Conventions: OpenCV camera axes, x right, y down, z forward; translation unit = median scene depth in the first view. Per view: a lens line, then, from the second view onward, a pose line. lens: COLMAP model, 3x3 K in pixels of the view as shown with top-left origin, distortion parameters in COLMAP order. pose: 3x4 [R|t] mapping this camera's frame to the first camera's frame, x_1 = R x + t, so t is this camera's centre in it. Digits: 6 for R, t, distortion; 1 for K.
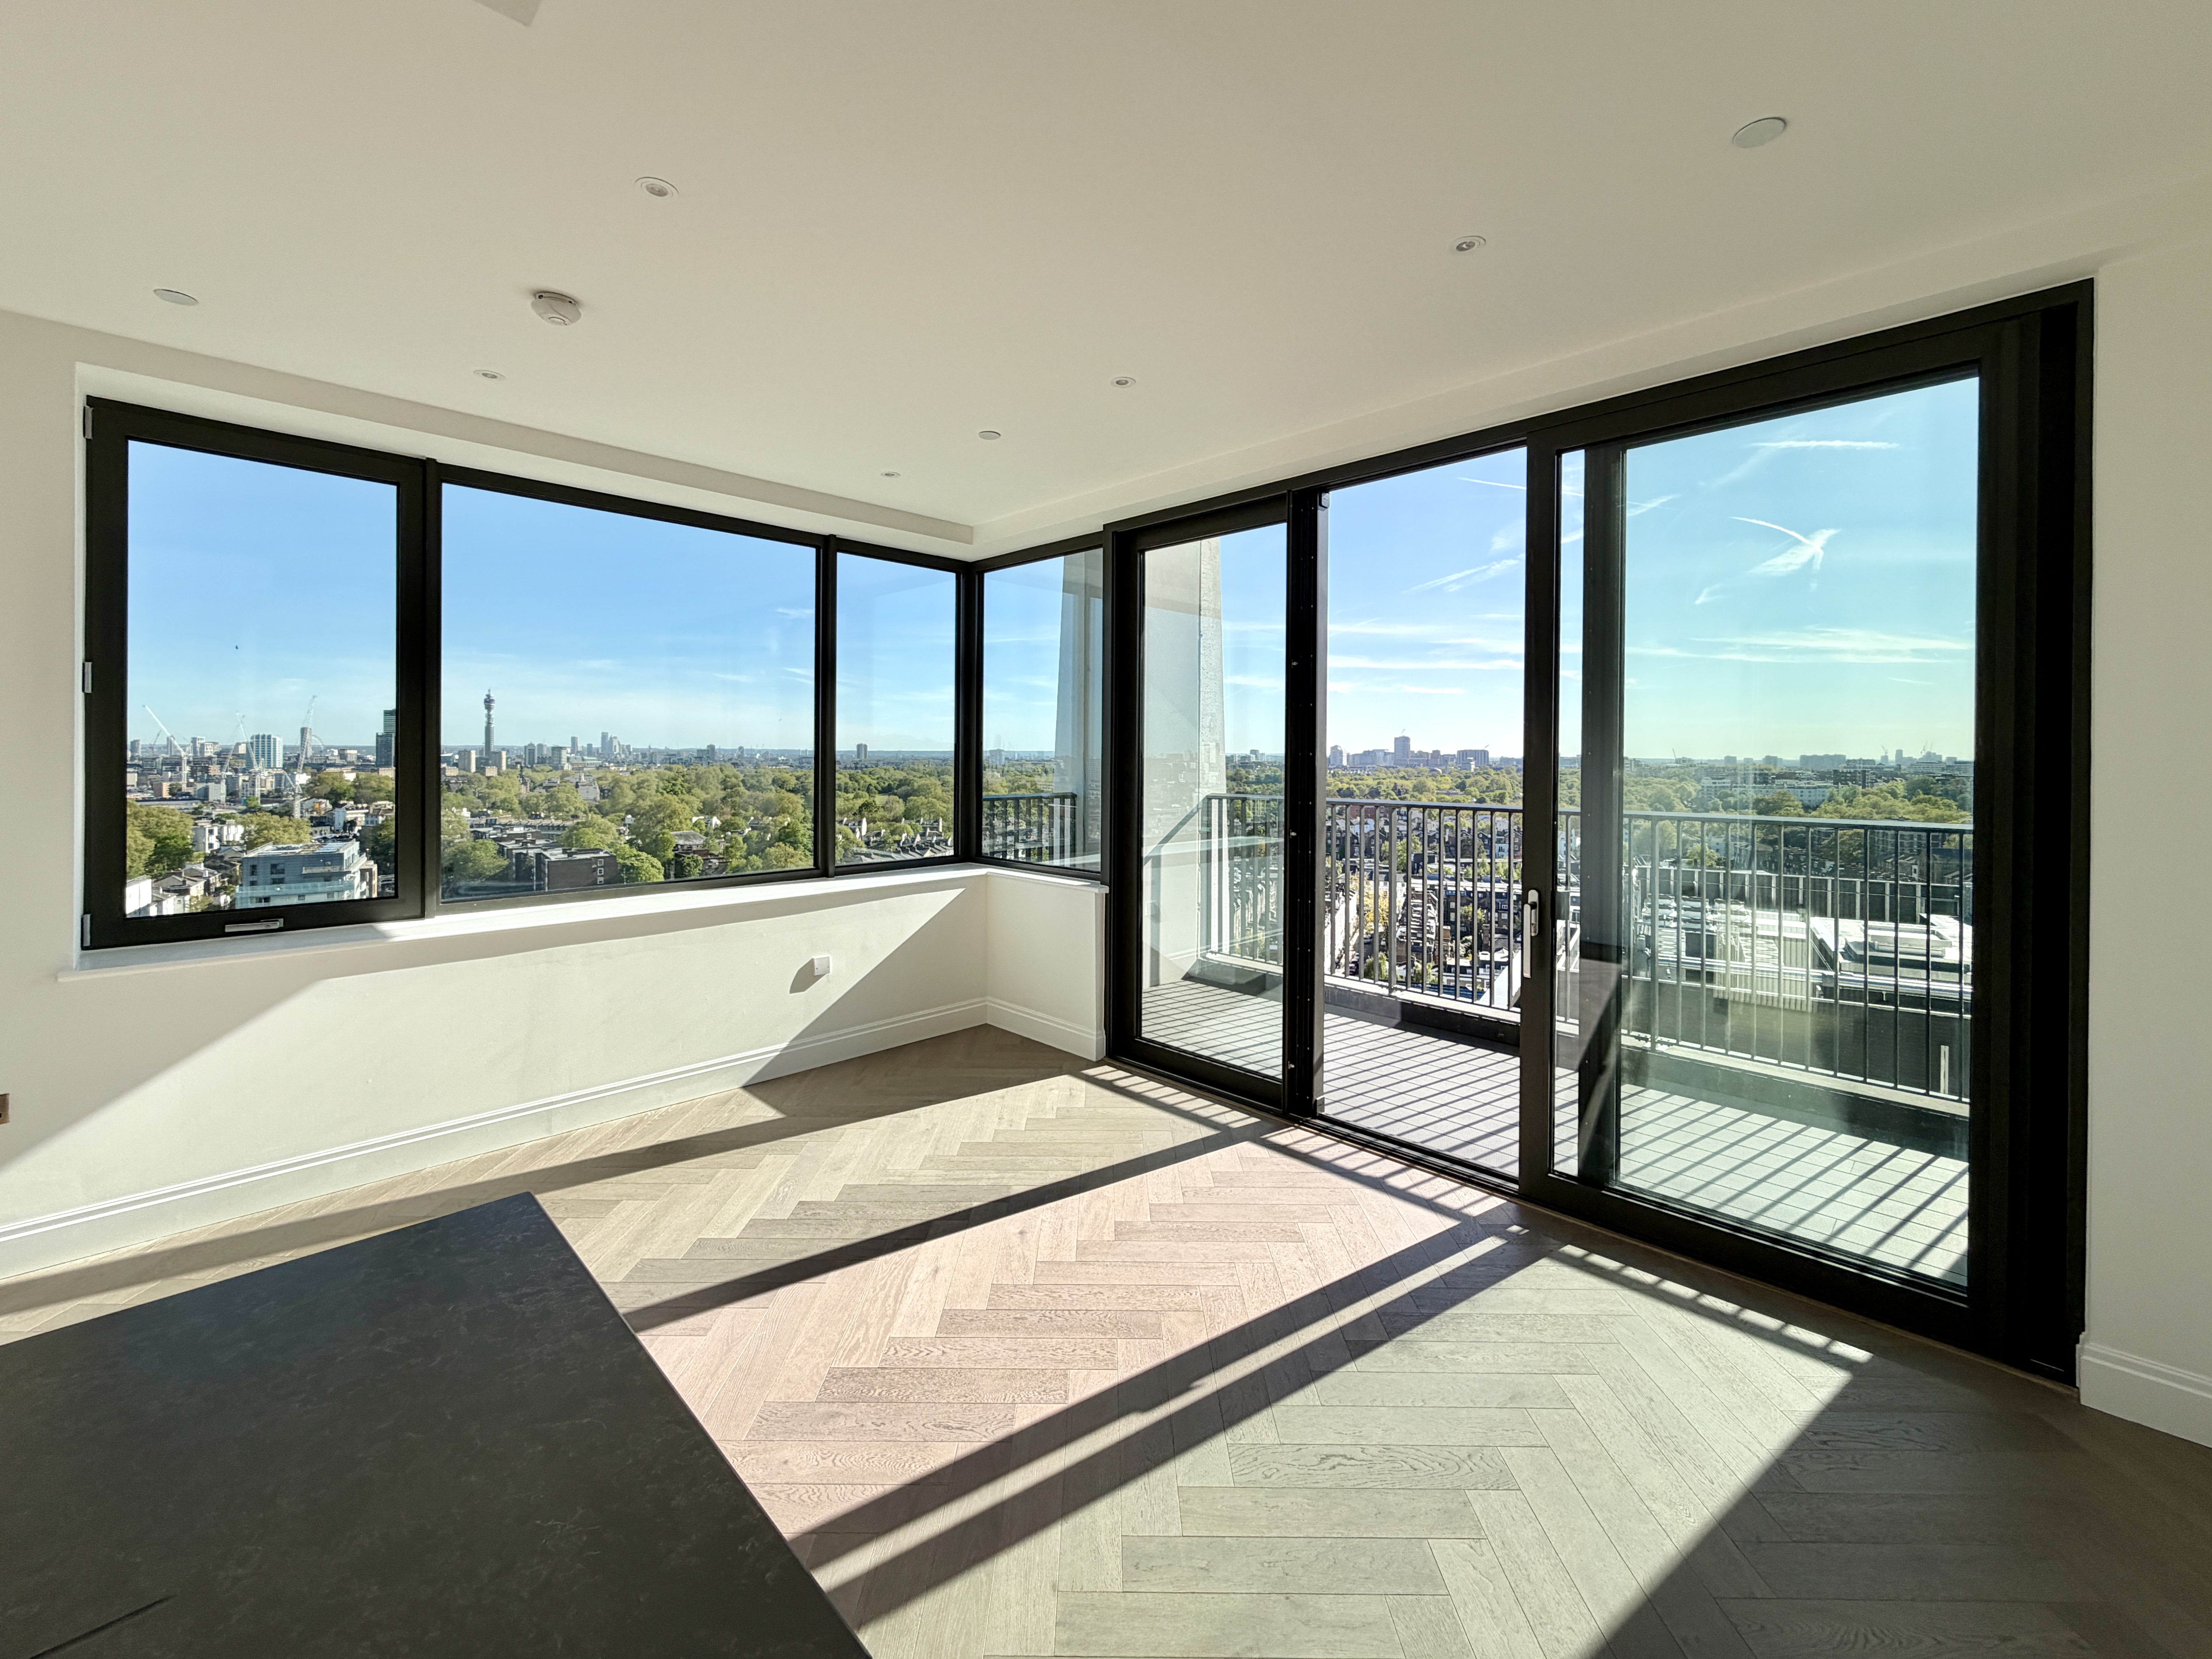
lens RADIAL K [[917.0, 0, 1100.1], [0, 917.0, 777.2], [0, 0, 1]] dist [0.002498, -0.000288]
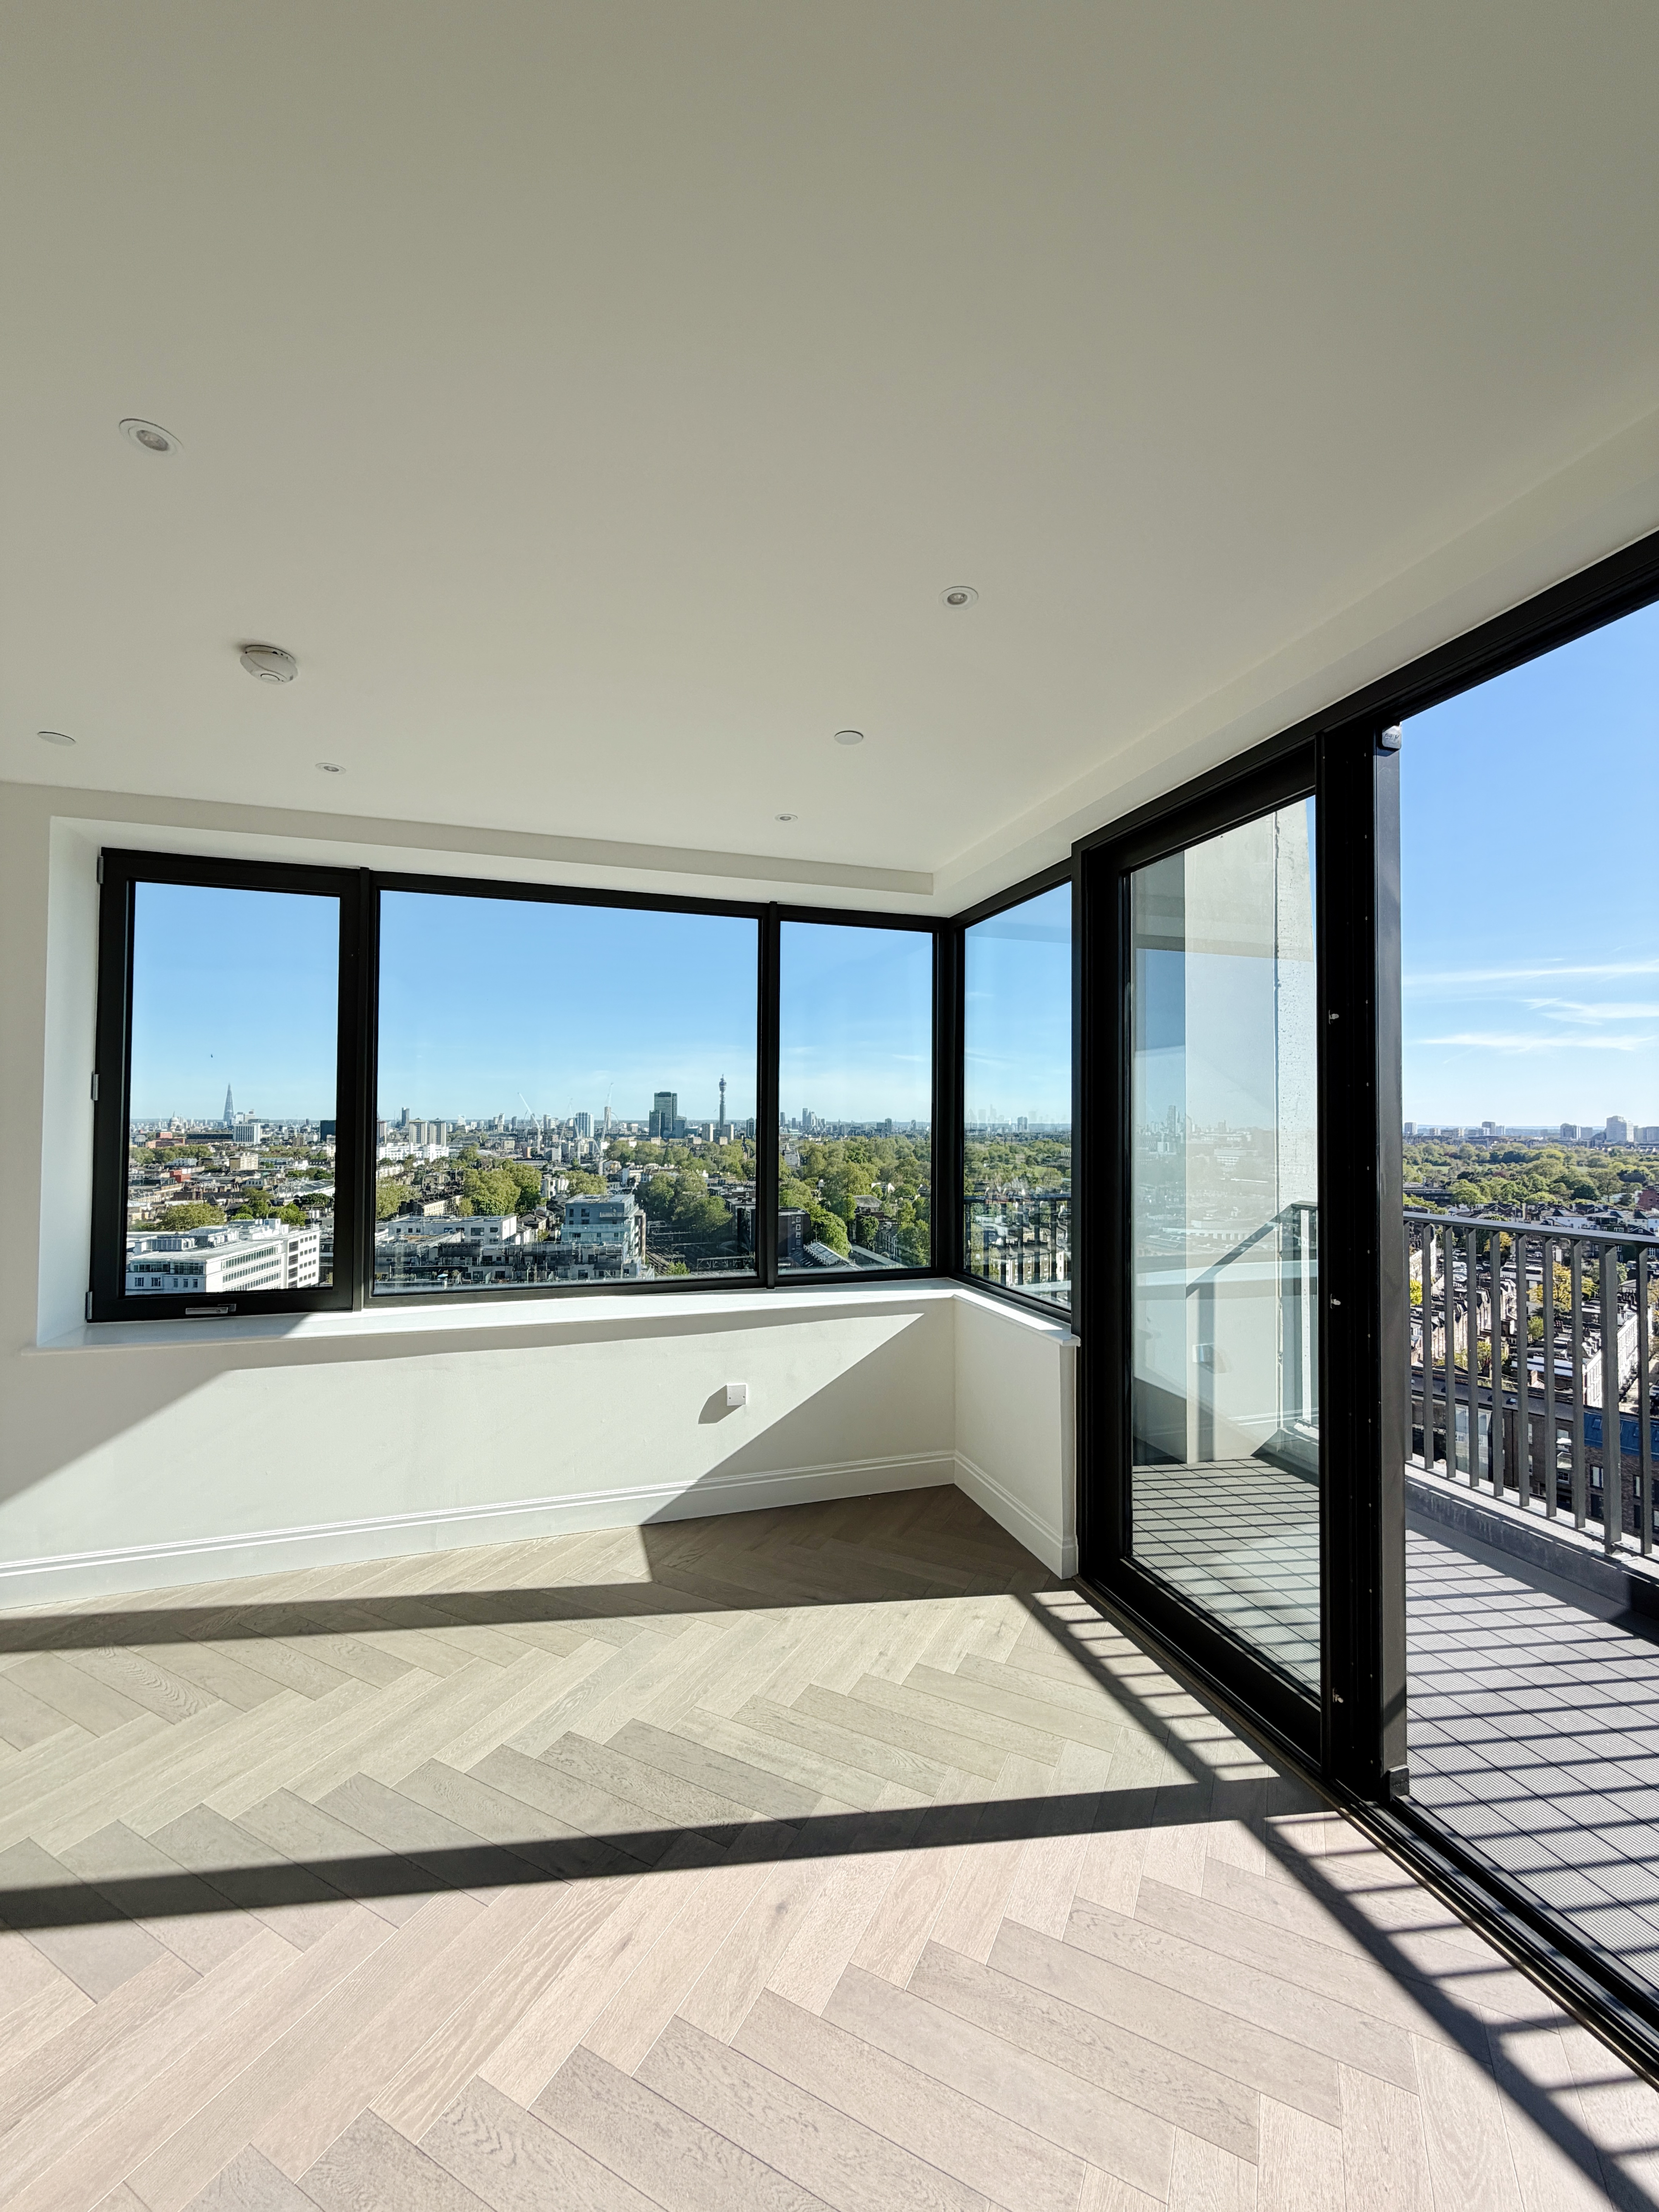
lens RADIAL K [[886.0, 0, 823.0], [0, 886.0, 1113.2], [0, 0, 1]] dist [0.002832, -0.000209]
pose [[0.887987, -0.006609, -0.459821, 0.144246], [-0.012040, 0.999220, -0.037614, -0.027691], [0.459710, 0.038937, 0.887215, 0.265278]]
